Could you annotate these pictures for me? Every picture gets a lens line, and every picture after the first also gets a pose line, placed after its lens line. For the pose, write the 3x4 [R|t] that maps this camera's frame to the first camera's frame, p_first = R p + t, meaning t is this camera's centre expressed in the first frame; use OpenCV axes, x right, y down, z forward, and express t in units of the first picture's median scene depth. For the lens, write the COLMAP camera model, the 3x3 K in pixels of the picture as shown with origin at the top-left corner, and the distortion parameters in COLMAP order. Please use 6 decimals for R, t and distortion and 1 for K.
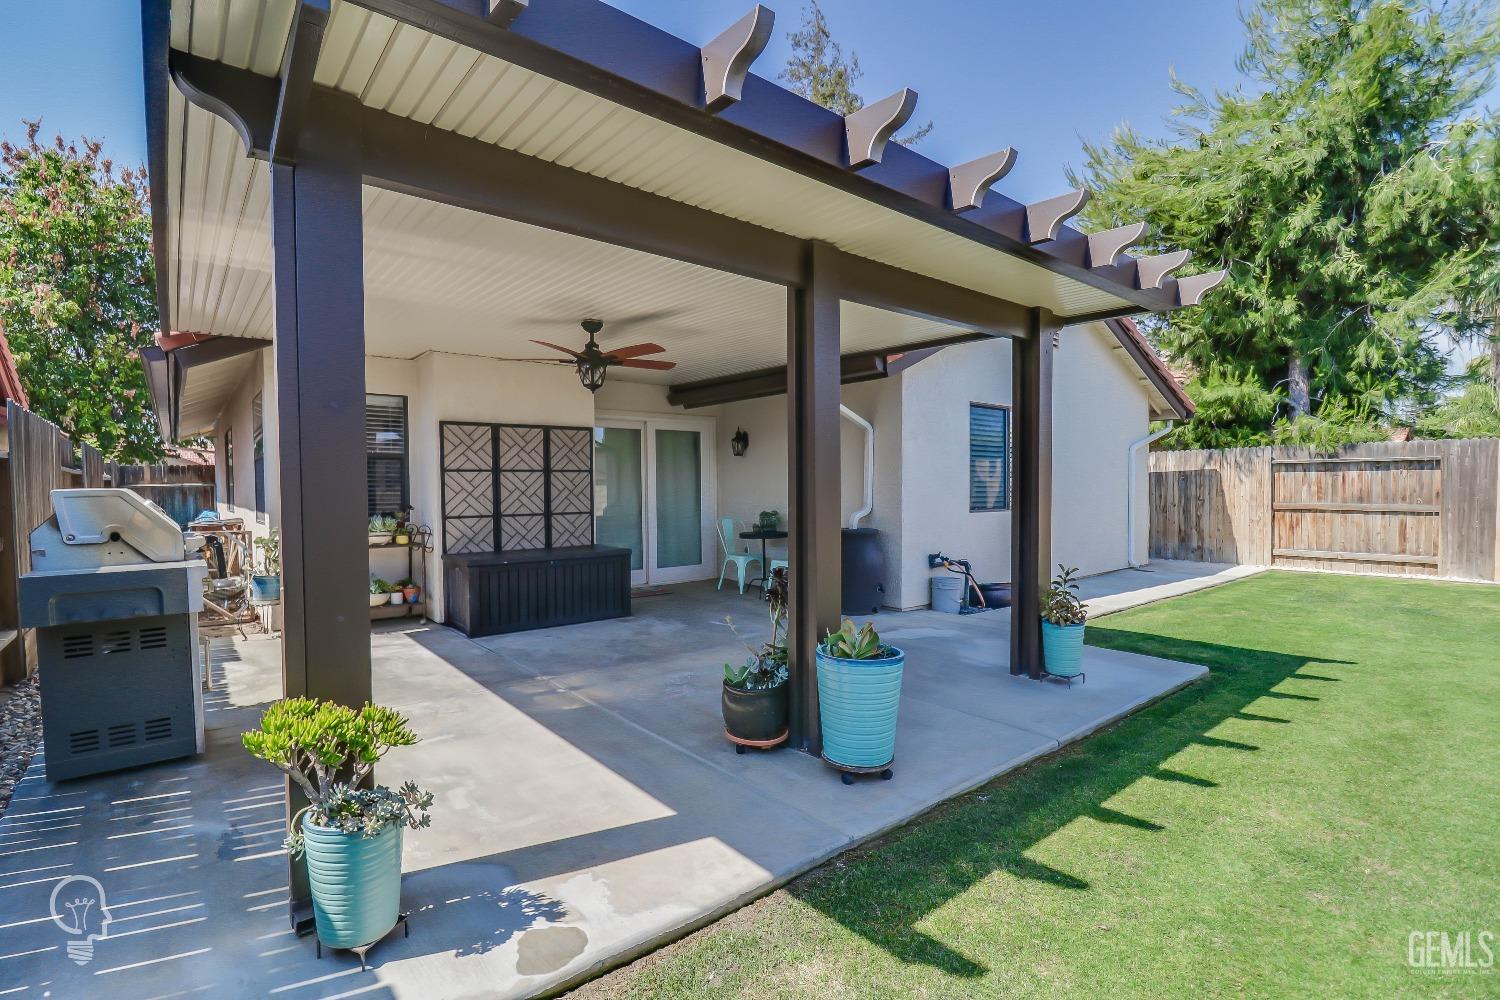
lens RADIAL K [[700.7, 0, 742.0], [0, 700.7, 502.6], [0, 0, 1]] dist [-0.004661, -0.007434]
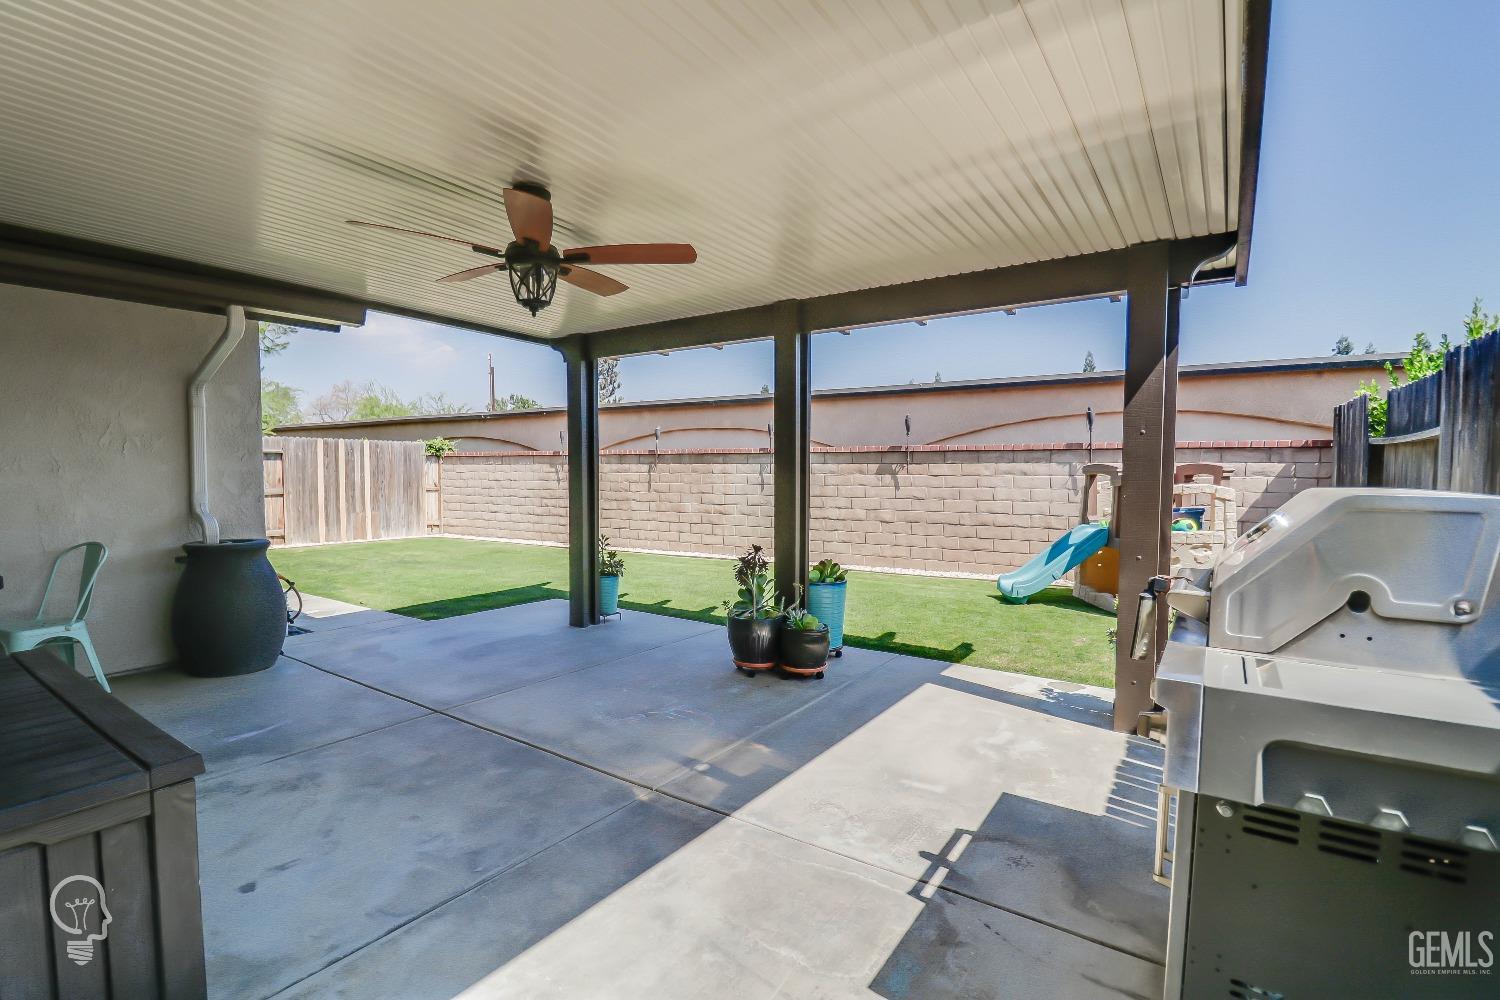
lens RADIAL K [[700.7, 0, 739.5], [0, 700.7, 511.8], [0, 0, 1]] dist [-0.004661, -0.007434]
pose [[-0.274598, -0.051636, 0.960172, -0.406895], [0.020864, 0.998002, 0.059637, -0.012113], [-0.961333, 0.036409, -0.272972, 0.503156]]
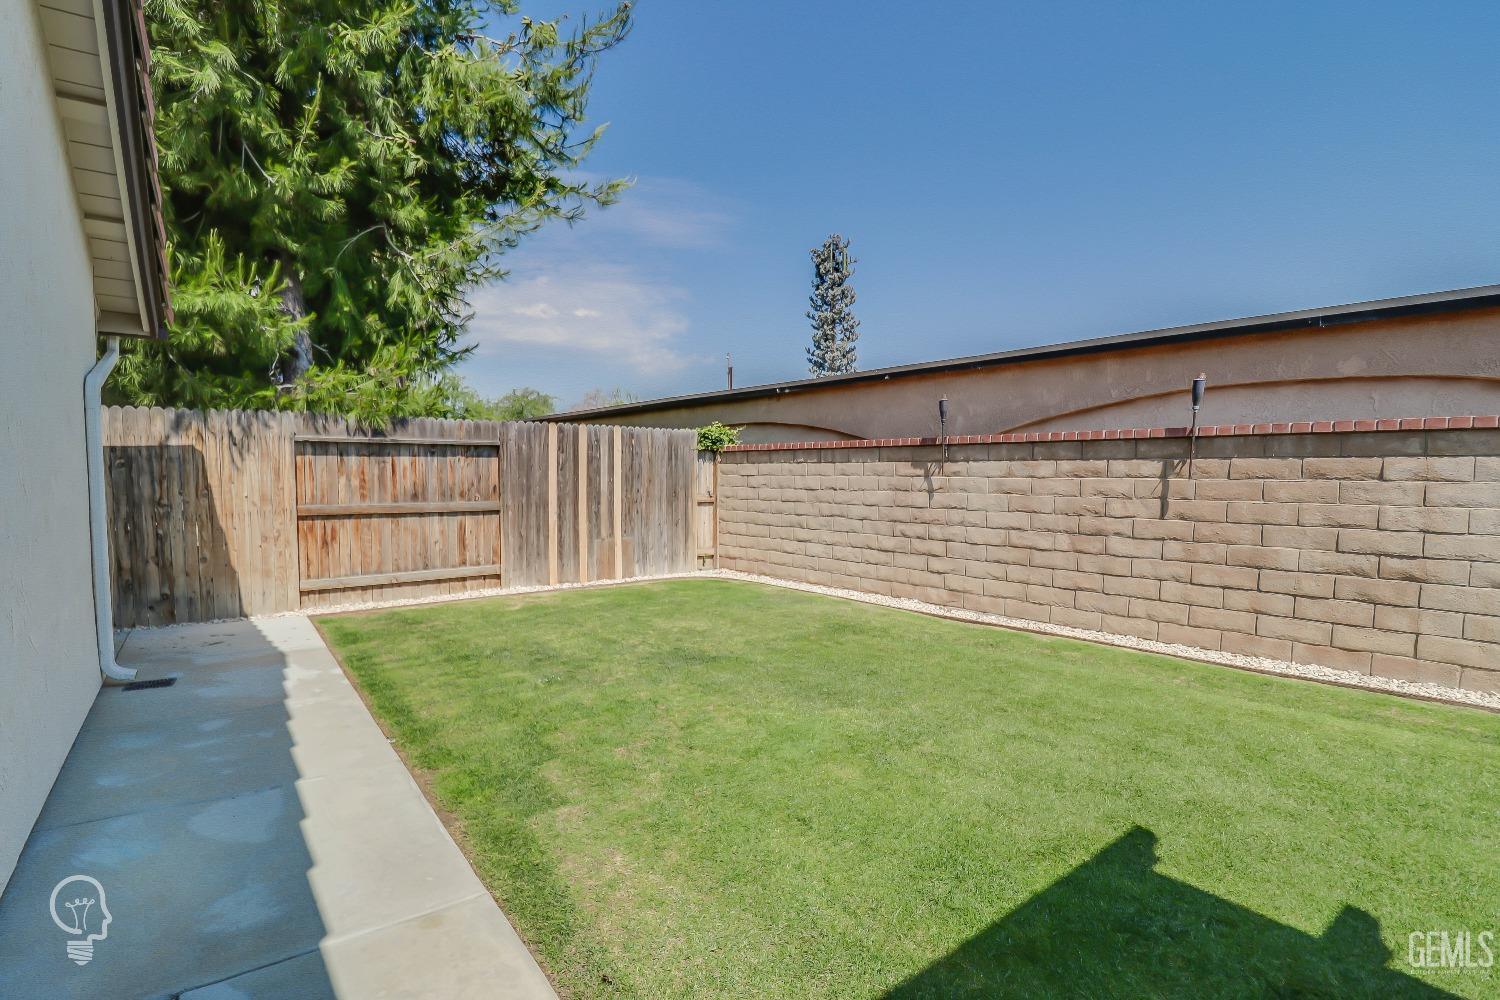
lens RADIAL K [[700.7, 0, 736.5], [0, 700.7, 514.6], [0, 0, 1]] dist [-0.004661, -0.007434]
pose [[0.034875, -0.054115, 0.997925, 0.181119], [0.020769, 0.998356, 0.053413, -0.017558], [-0.999176, 0.018863, 0.035942, 0.634948]]
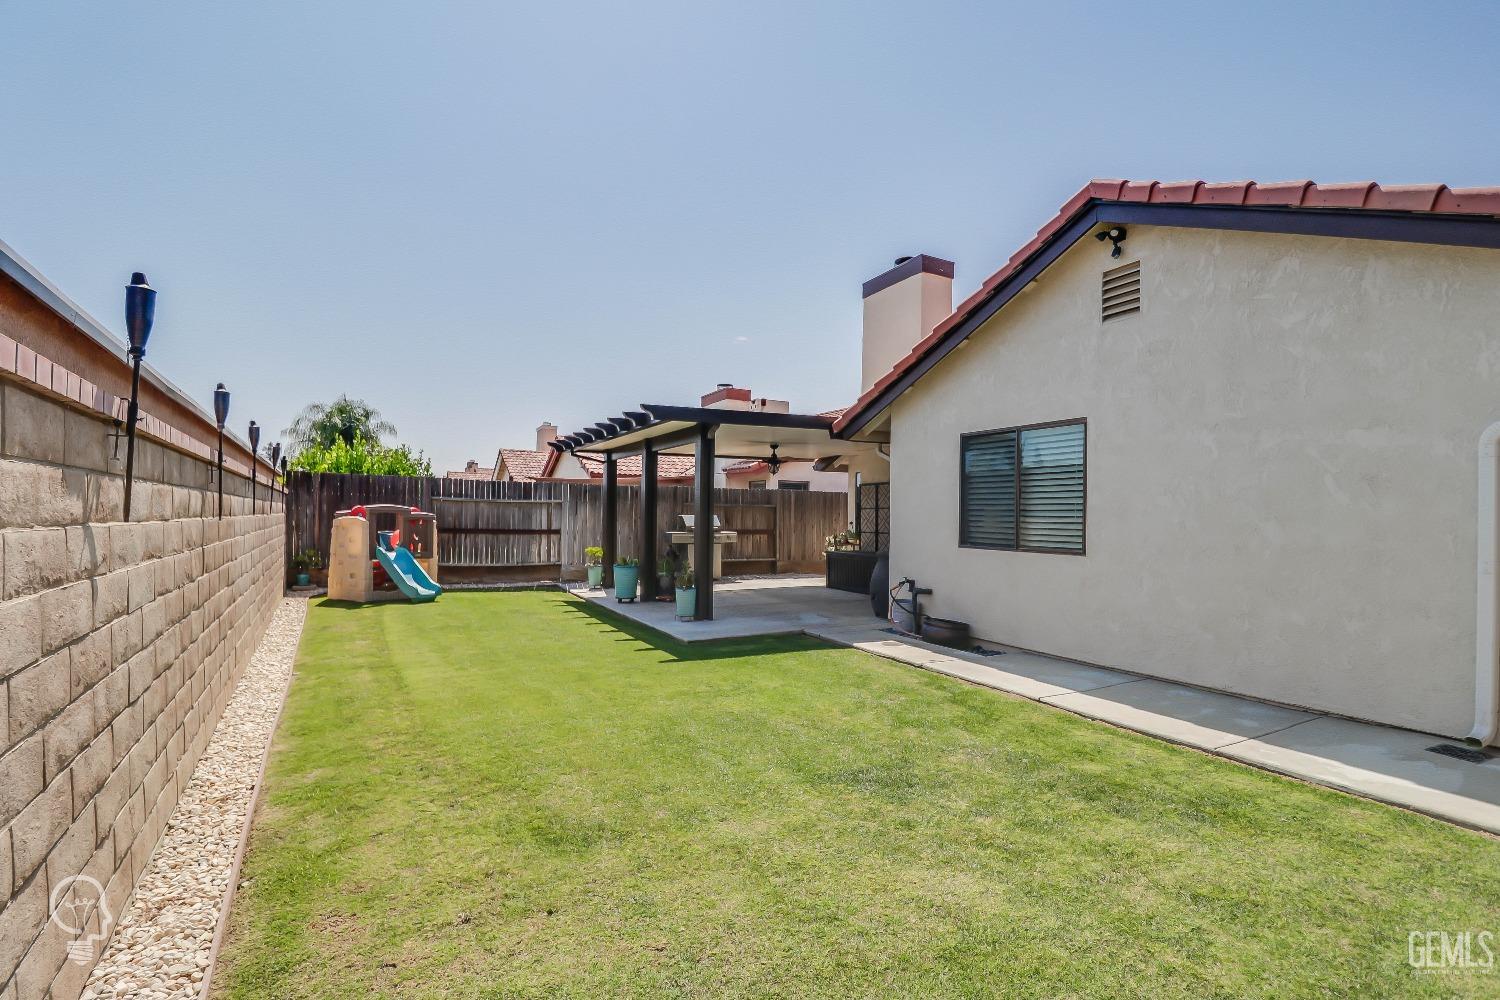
lens RADIAL K [[700.7, 0, 739.7], [0, 700.7, 507.8], [0, 0, 1]] dist [-0.004661, -0.007434]
pose [[-0.212340, -0.004886, -0.977184, 1.015548], [-0.029998, 0.999549, 0.001520, -0.023988], [0.976735, 0.029636, -0.212391, 0.691563]]
